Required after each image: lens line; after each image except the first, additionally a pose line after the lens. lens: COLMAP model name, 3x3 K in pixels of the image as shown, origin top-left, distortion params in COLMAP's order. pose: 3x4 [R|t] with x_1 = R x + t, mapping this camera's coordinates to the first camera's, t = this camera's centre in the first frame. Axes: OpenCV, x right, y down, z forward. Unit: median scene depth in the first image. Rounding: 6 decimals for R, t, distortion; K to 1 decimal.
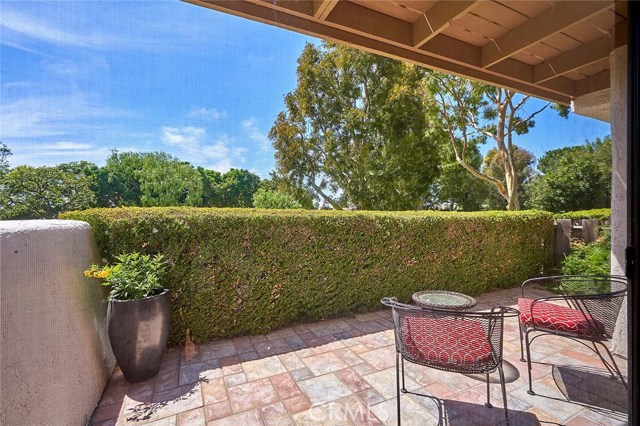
lens RADIAL K [[289.9, 0, 317.7], [0, 289.9, 211.3], [0, 0, 1]] dist [-0.002205, 0.001288]
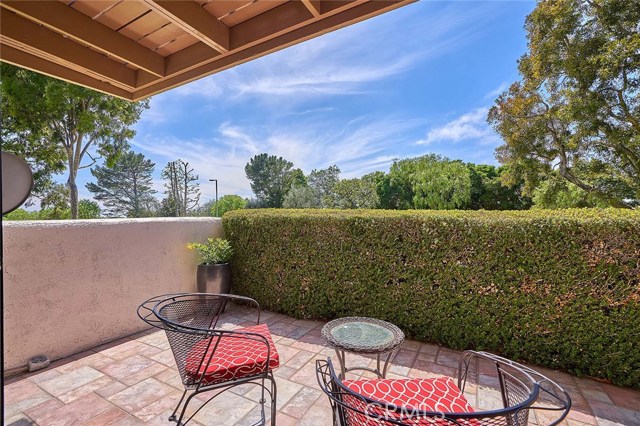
lens RADIAL K [[289.9, 0, 317.4], [0, 289.9, 209.6], [0, 0, 1]] dist [-0.002205, 0.001288]
pose [[0.577126, -0.007974, -0.816616, 0.090524], [0.008598, 0.999956, -0.003689, -0.000459], [0.816610, -0.004892, 0.577169, 0.045550]]
